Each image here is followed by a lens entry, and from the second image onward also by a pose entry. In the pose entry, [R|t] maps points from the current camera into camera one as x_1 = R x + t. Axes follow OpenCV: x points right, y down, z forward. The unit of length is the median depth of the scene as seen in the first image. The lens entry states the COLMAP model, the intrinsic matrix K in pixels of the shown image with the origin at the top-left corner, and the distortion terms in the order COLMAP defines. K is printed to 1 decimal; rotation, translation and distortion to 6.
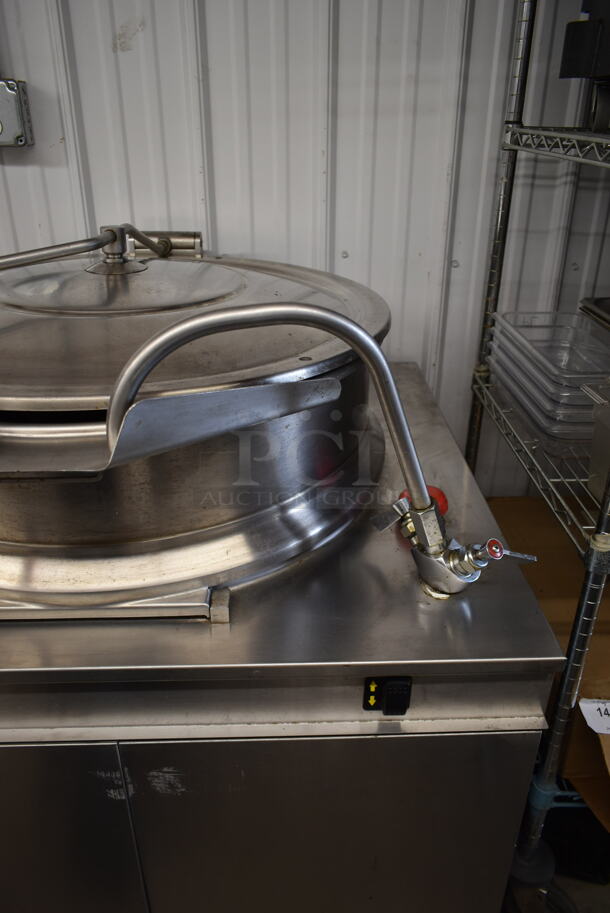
lens RADIAL K [[695.8, 0, 302.0], [0, 695.8, 459.8], [0, 0, 1]] dist [-0.031793, 0.016575]
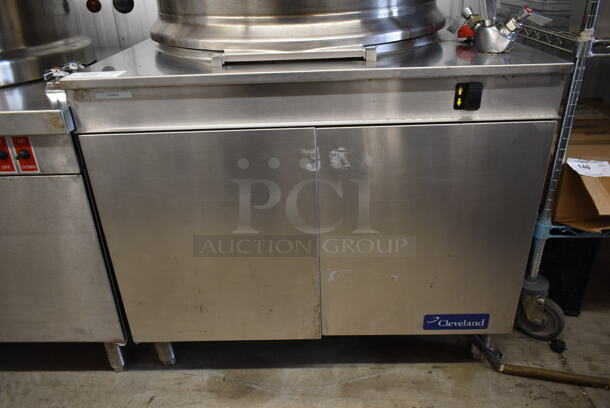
lens RADIAL K [[464.9, 0, 306.1], [0, 464.9, 200.9], [0, 0, 1]] dist [-0.031793, 0.016575]
pose [[0.998561, -0.012966, -0.052038, -0.165722], [0.012518, 0.999882, -0.008926, 0.435729], [0.052148, 0.008261, 0.998605, -0.141352]]
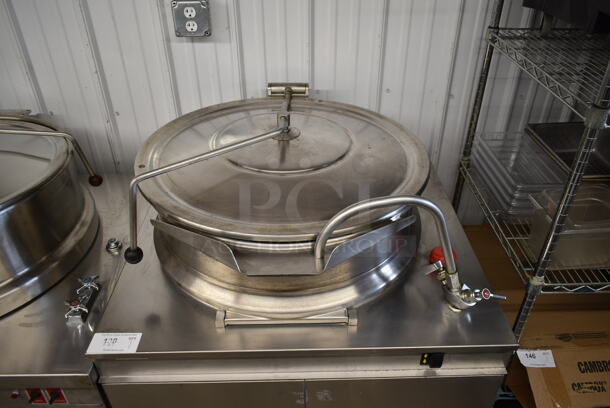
lens RADIAL K [[464.9, 0, 306.4], [0, 464.9, 203.7], [0, 0, 1]] dist [-0.031793, 0.016575]
pose [[0.999915, 0.000535, -0.013012, -0.174090], [0.001080, 0.992311, 0.123764, -0.220856], [0.012978, -0.123767, 0.992226, -0.250834]]
